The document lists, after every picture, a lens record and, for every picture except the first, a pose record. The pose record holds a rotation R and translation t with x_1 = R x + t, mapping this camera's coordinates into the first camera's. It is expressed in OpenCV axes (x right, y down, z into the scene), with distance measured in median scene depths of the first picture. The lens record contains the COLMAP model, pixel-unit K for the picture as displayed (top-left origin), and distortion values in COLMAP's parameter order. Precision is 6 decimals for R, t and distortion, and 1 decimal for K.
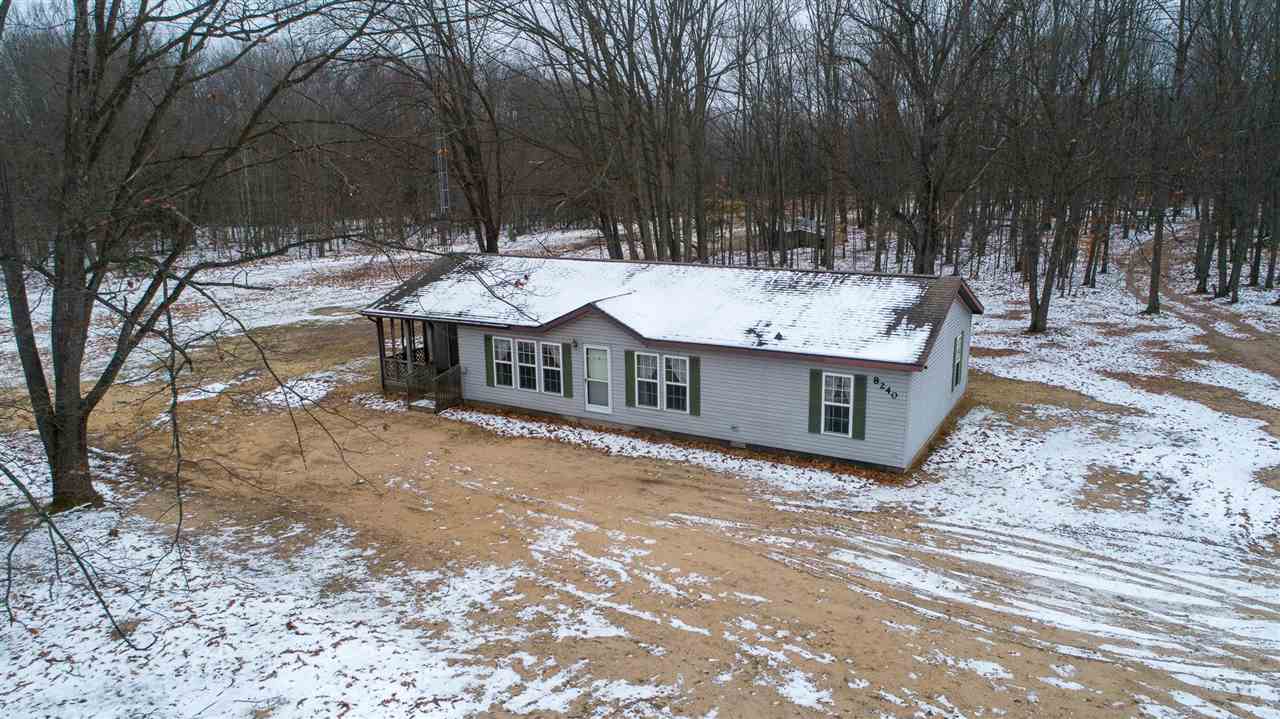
lens RADIAL K [[852.7, 0, 640.0], [0, 852.7, 359.5], [0, 0, 1]] dist [-0.003854, -0.001317]
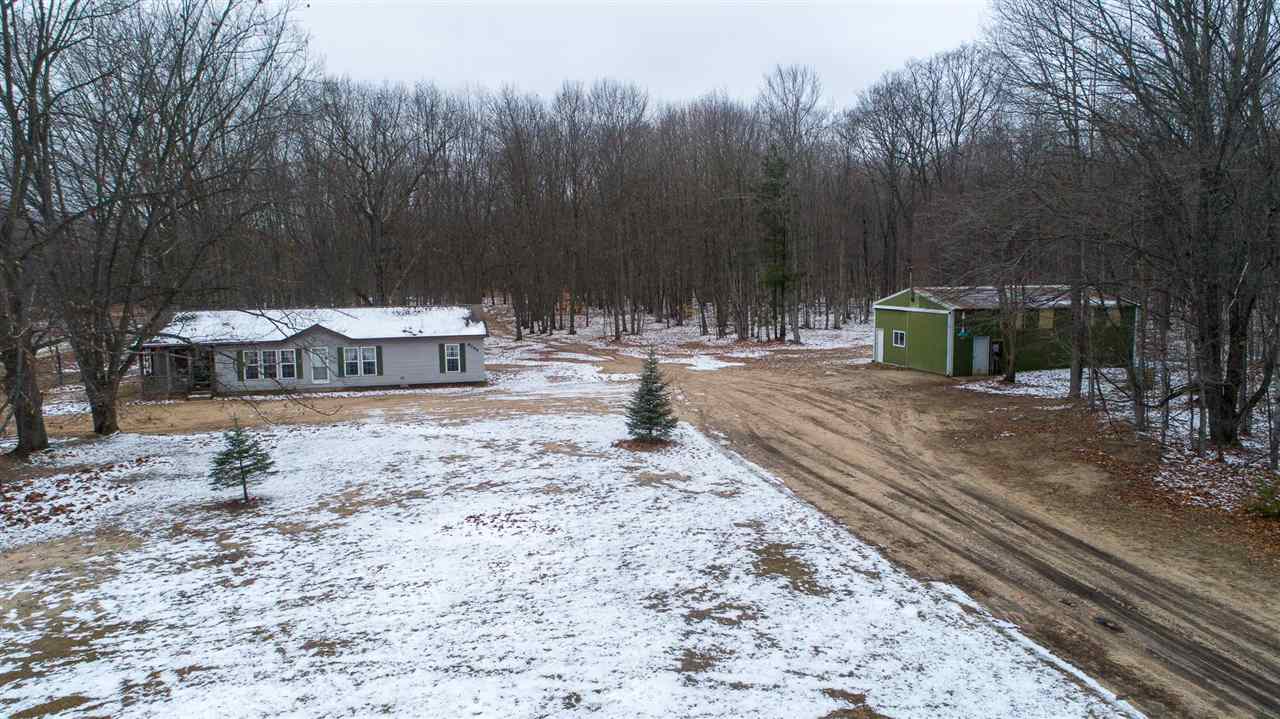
lens RADIAL K [[852.7, 0, 640.0], [0, 852.7, 359.5], [0, 0, 1]] dist [-0.003854, -0.001317]
pose [[0.710948, -0.072149, 0.699534, -1.012503], [0.157369, 0.985820, -0.058261, 0.271040], [-0.685411, 0.151506, 0.712220, -0.963206]]
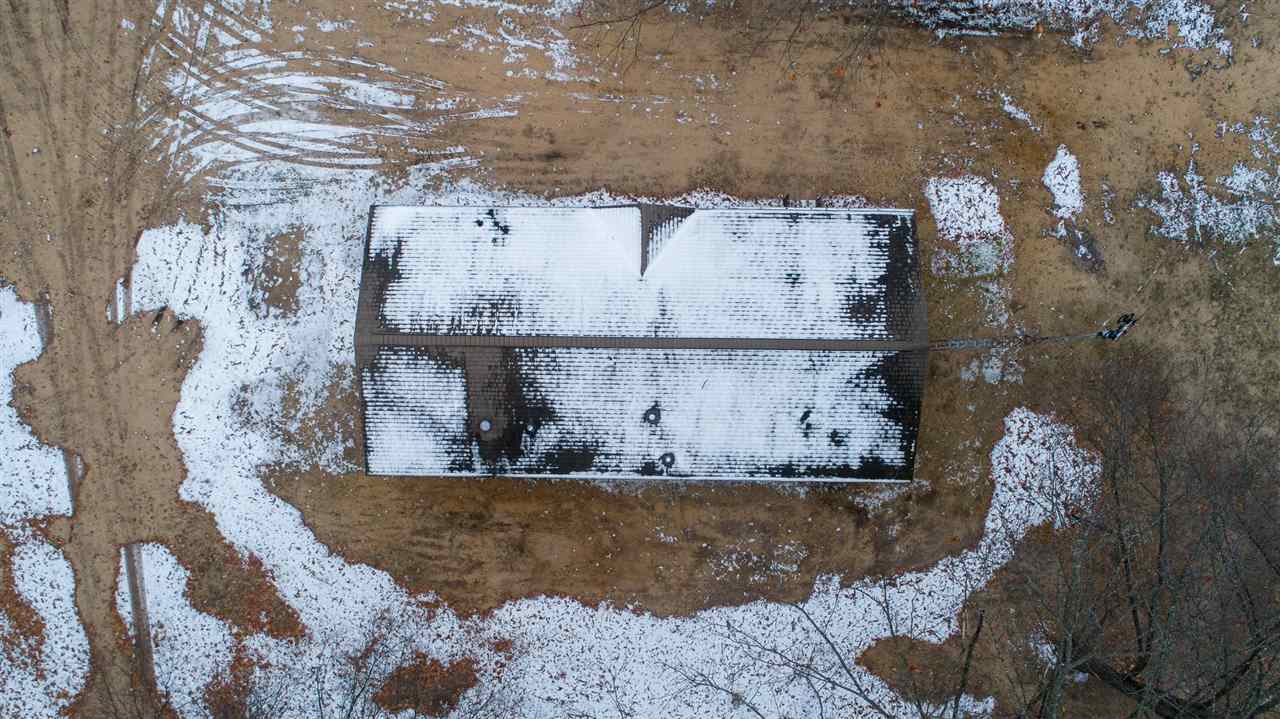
lens RADIAL K [[852.7, 0, 640.0], [0, 852.7, 359.5], [0, 0, 1]] dist [-0.003854, -0.001317]
pose [[-0.872511, 0.488473, 0.010911, 0.039718], [-0.093905, -0.189565, 0.977367, -1.422182], [0.479486, 0.851739, 0.211267, 1.073920]]
